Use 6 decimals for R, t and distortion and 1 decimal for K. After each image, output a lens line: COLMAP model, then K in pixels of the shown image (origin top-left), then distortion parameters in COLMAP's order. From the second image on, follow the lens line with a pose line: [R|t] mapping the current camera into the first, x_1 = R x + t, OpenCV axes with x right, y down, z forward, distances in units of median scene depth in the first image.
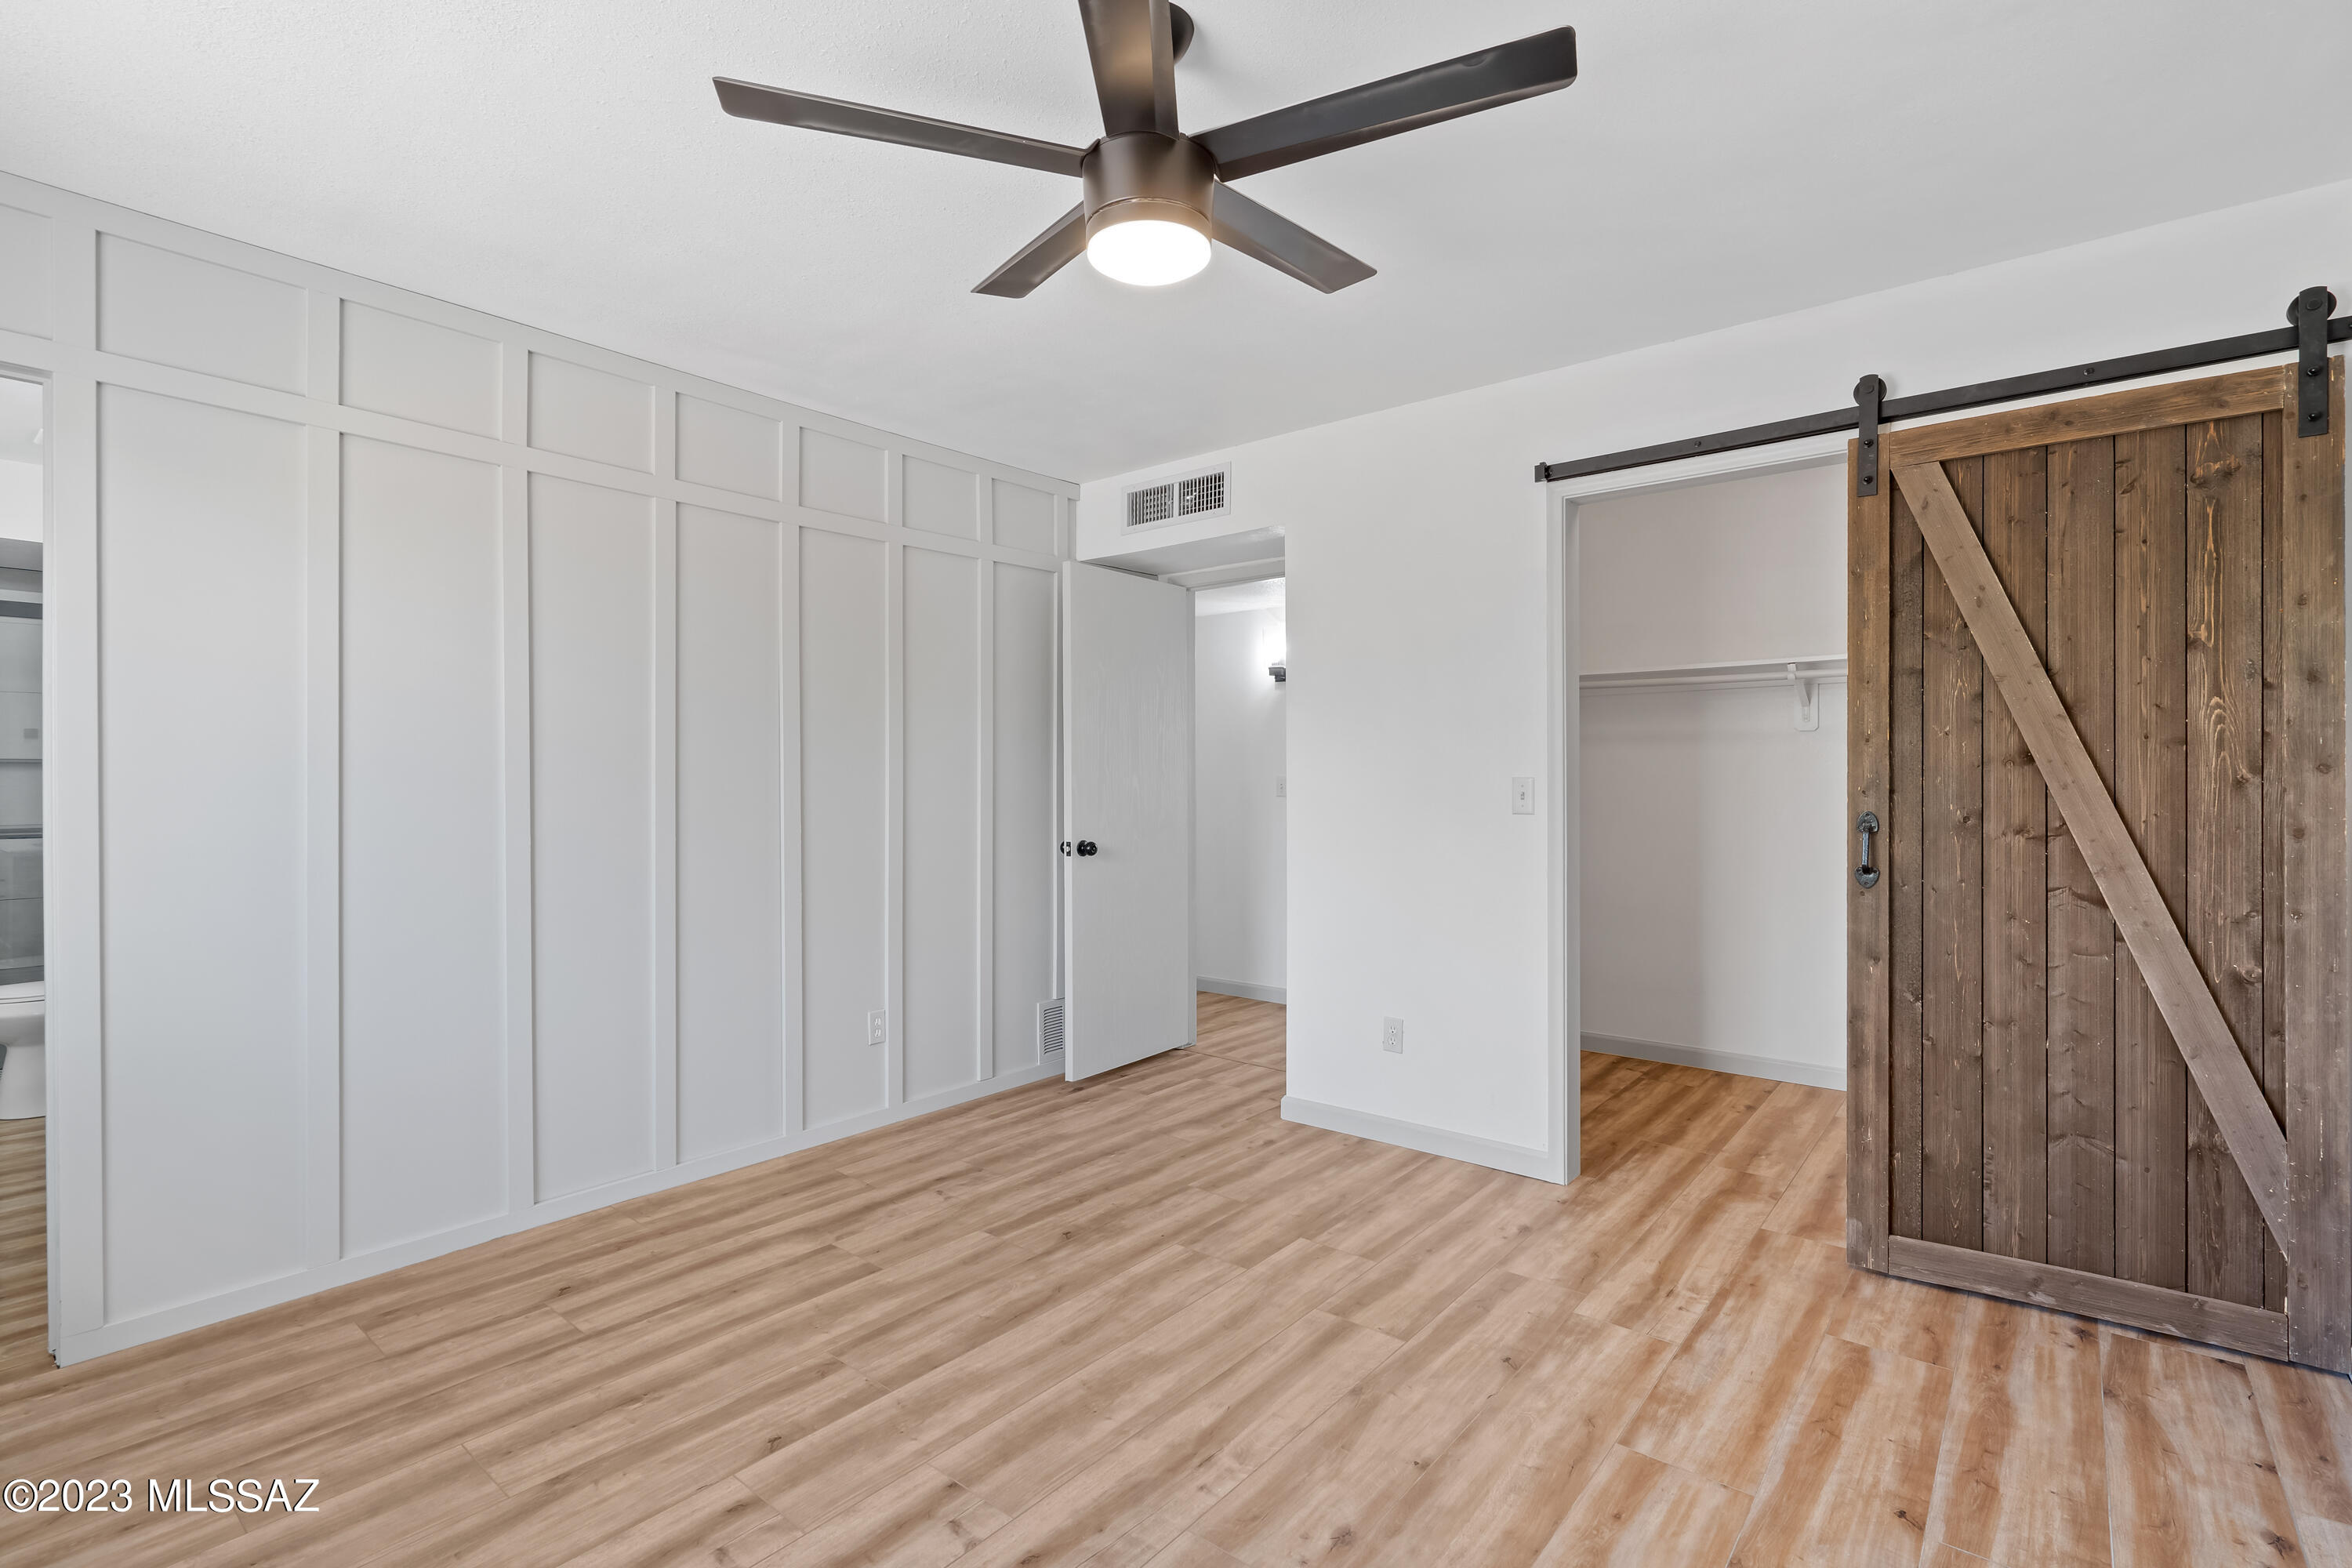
lens RADIAL K [[1097.3, 0, 1173.7], [0, 1097.3, 769.3], [0, 0, 1]] dist [-0.001668, 0.000399]
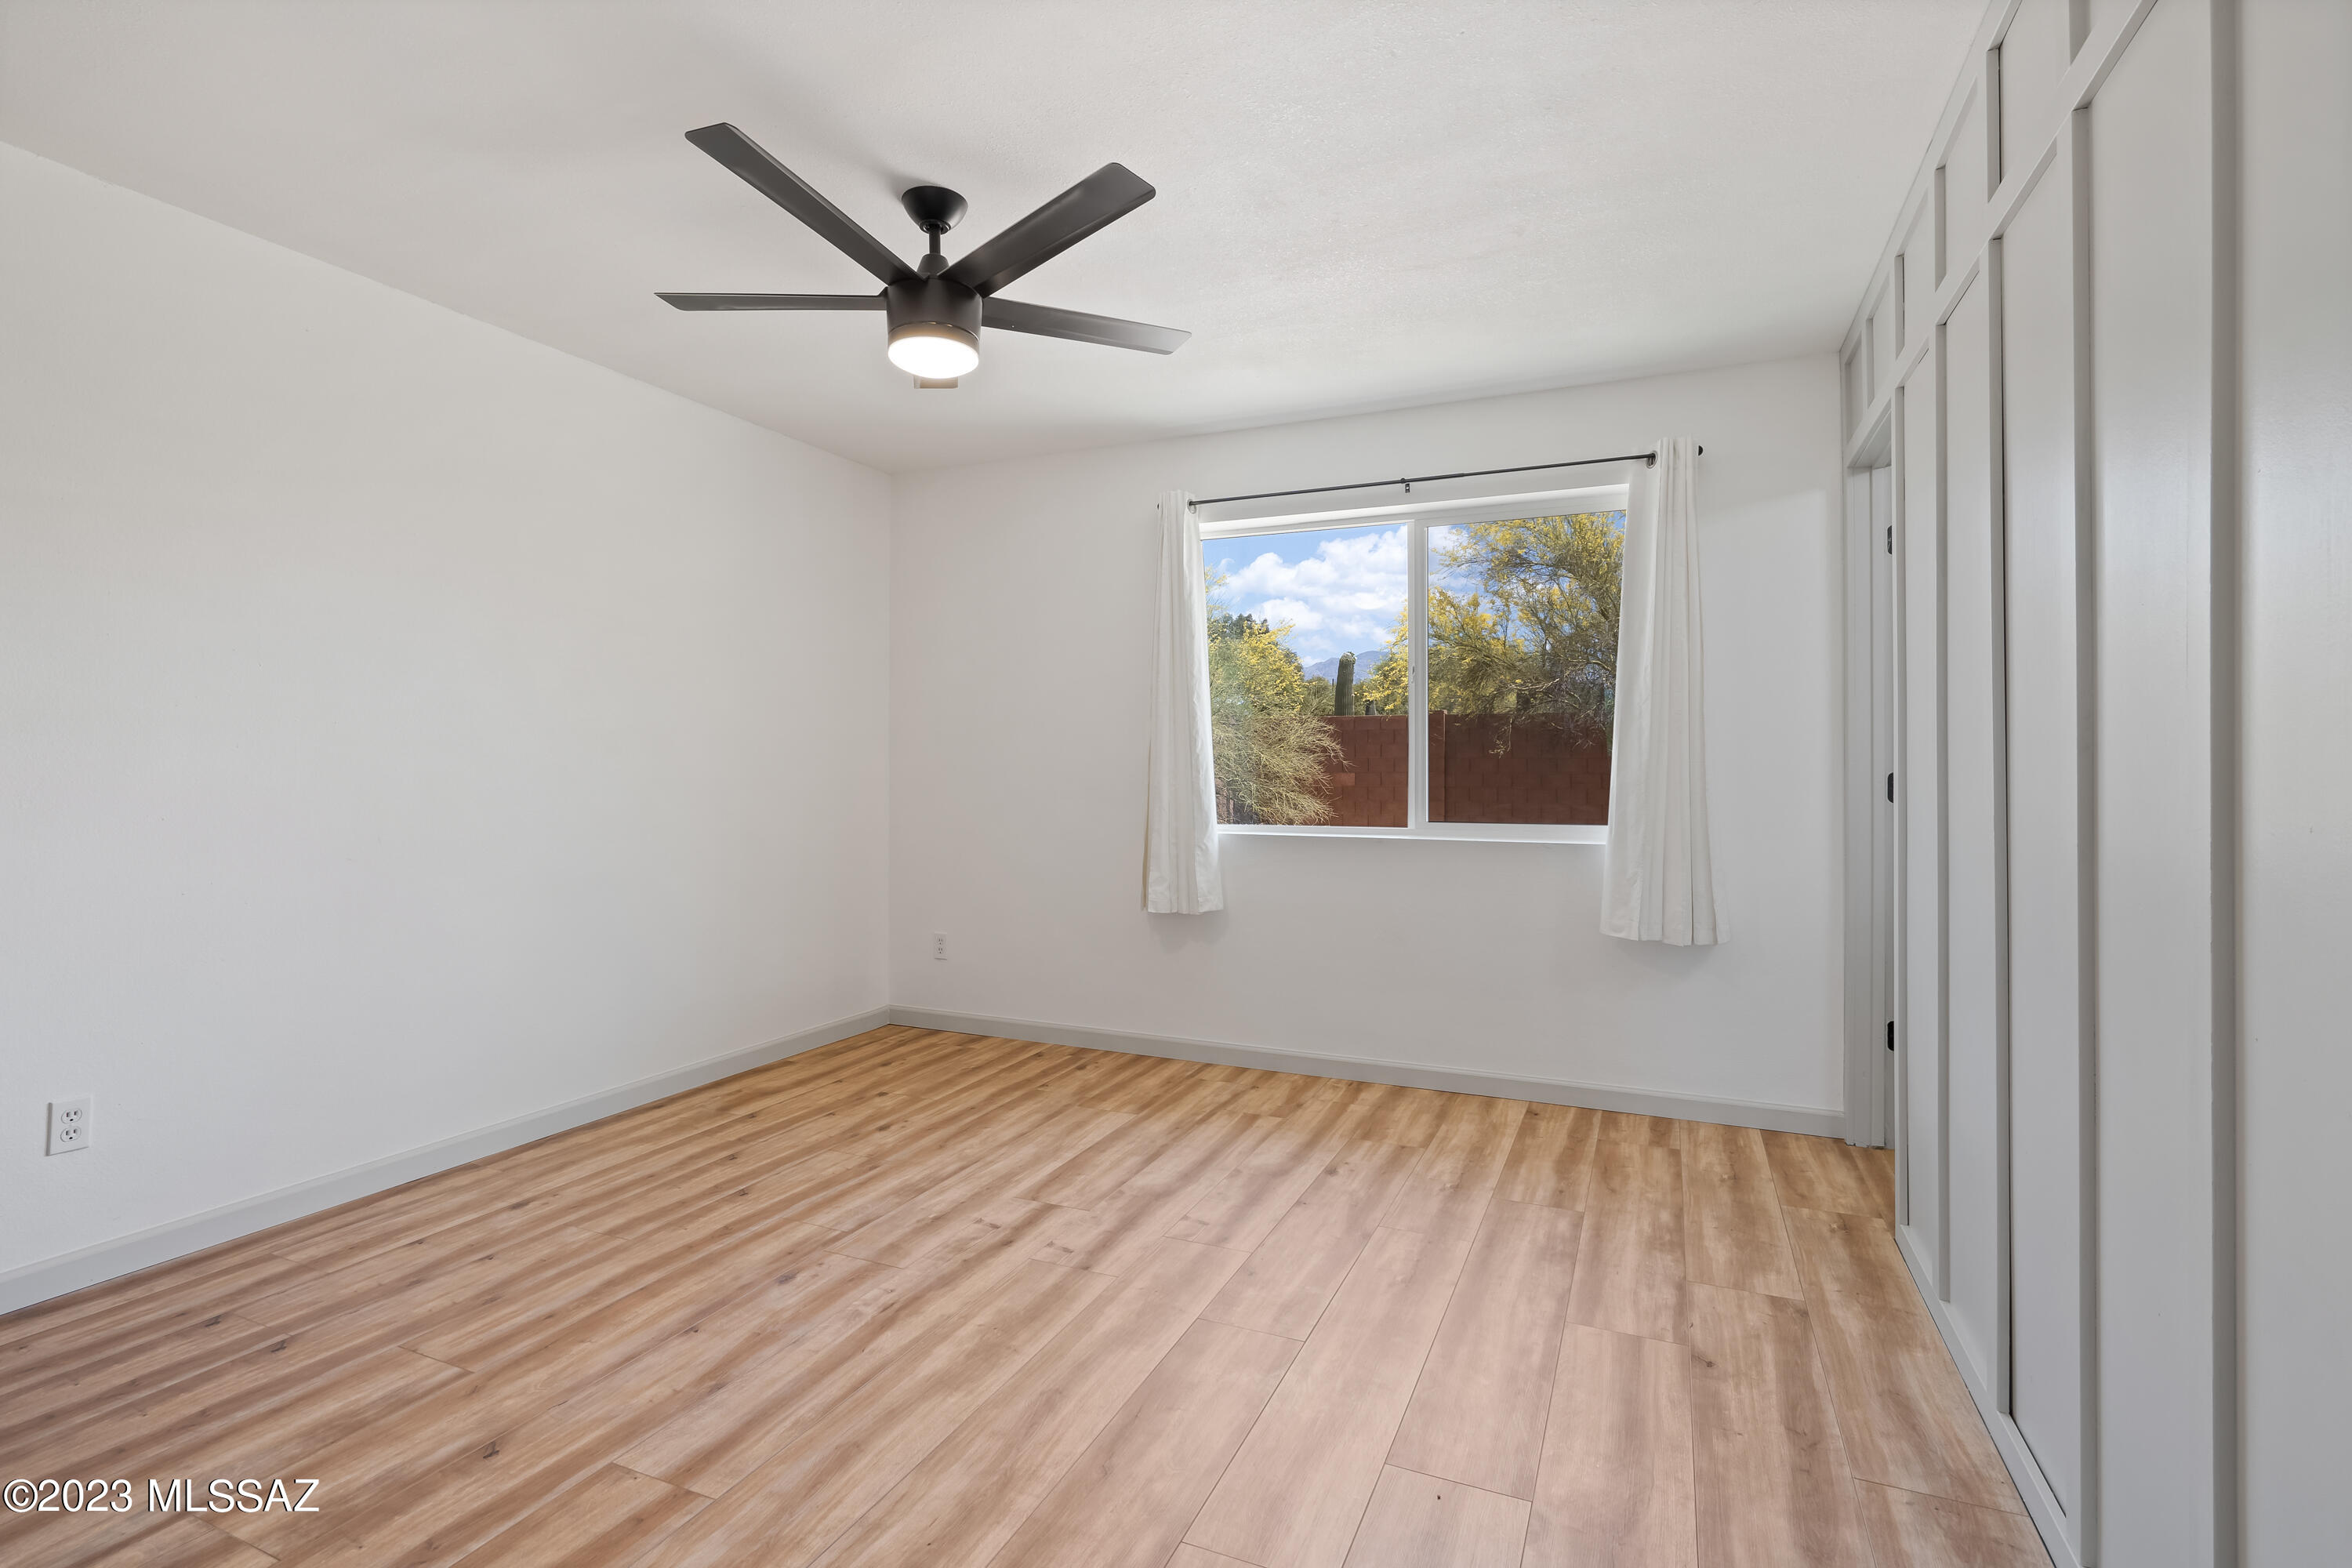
lens RADIAL K [[1097.3, 0, 1178.4], [0, 1097.3, 776.6], [0, 0, 1]] dist [-0.001668, 0.000399]
pose [[-0.962217, -0.000392, -0.272283, 0.046386], [-0.000329, 1.000000, -0.000275, 0.054675], [0.272283, -0.000175, -0.962217, 2.069999]]
